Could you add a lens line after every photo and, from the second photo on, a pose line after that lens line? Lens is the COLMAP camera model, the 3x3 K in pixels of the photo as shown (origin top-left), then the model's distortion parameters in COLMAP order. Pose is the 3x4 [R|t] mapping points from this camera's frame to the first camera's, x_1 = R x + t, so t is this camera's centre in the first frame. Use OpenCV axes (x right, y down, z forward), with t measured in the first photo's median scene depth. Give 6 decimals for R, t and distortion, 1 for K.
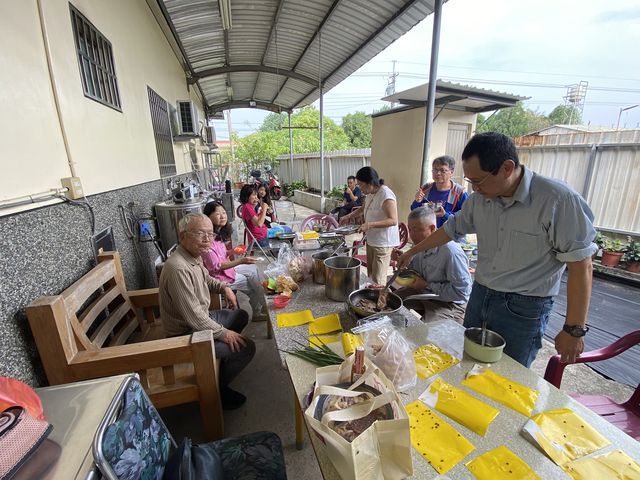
lens RADIAL K [[309.2, 0, 315.8], [0, 309.2, 241.8], [0, 0, 1]] dist [0.030457, 0.000026]
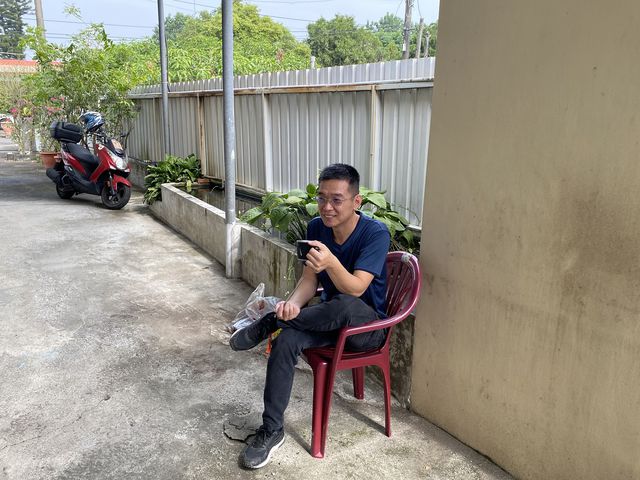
lens RADIAL K [[521.5, 0, 320.0], [0, 521.5, 240.0], [0, 0, 1]] dist [0.003484, 0.000912]
pose [[0.993863, 0.014601, 0.109650, 0.039449], [-0.012168, 0.999665, -0.022822, -0.089741], [-0.109947, 0.021348, 0.993708, 0.387937]]
